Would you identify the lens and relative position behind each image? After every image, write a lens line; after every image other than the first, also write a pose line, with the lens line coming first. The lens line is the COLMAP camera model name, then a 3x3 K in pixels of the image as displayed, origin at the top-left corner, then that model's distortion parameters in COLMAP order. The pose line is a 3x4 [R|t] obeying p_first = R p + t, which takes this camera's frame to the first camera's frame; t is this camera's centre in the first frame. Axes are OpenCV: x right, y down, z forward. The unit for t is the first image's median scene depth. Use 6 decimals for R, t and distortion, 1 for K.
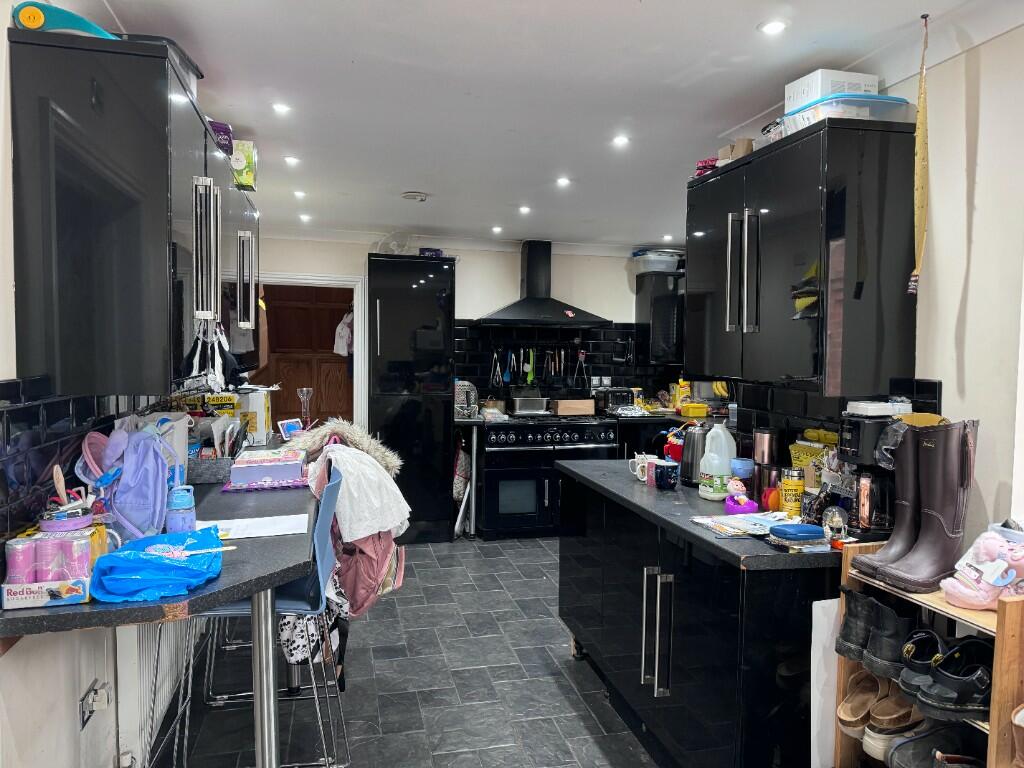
lens RADIAL K [[710.8, 0, 512.0], [0, 710.8, 384.0], [0, 0, 1]] dist [0.082046, -0.001104]
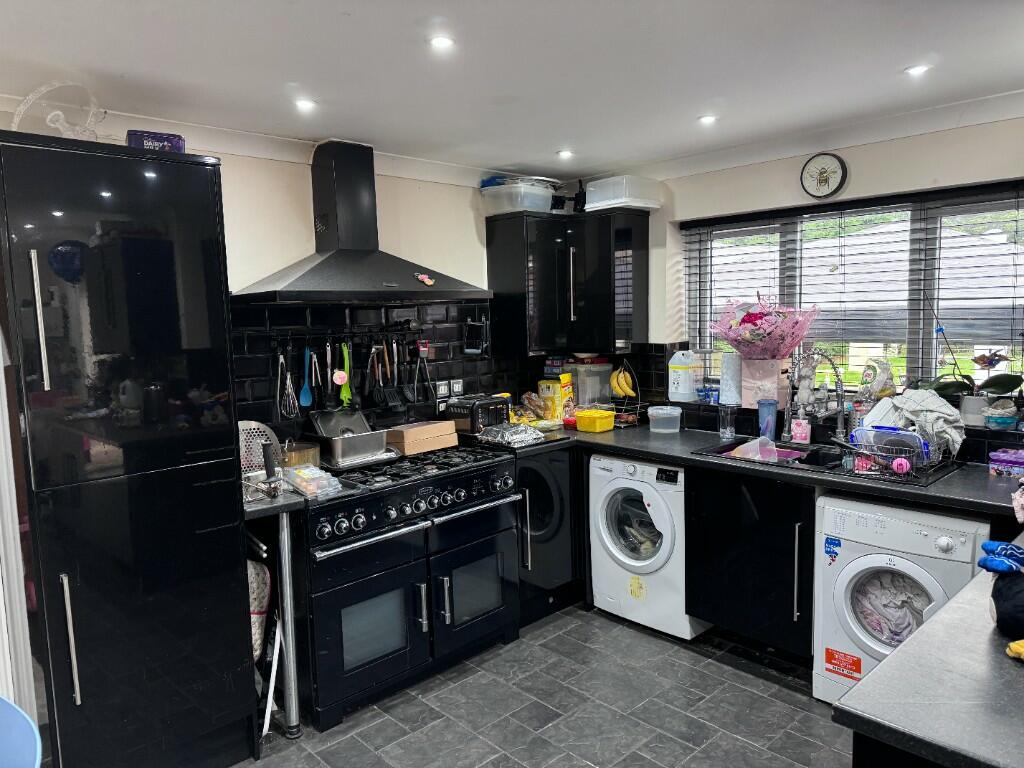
lens RADIAL K [[712.5, 0, 515.2], [0, 712.5, 378.7], [0, 0, 1]] dist [0.030786, -0.001915]
pose [[0.866488, -0.082787, 0.492285, -0.135956], [0.060688, 0.996308, 0.060730, -0.047670], [-0.495495, -0.022746, 0.868313, 0.450270]]
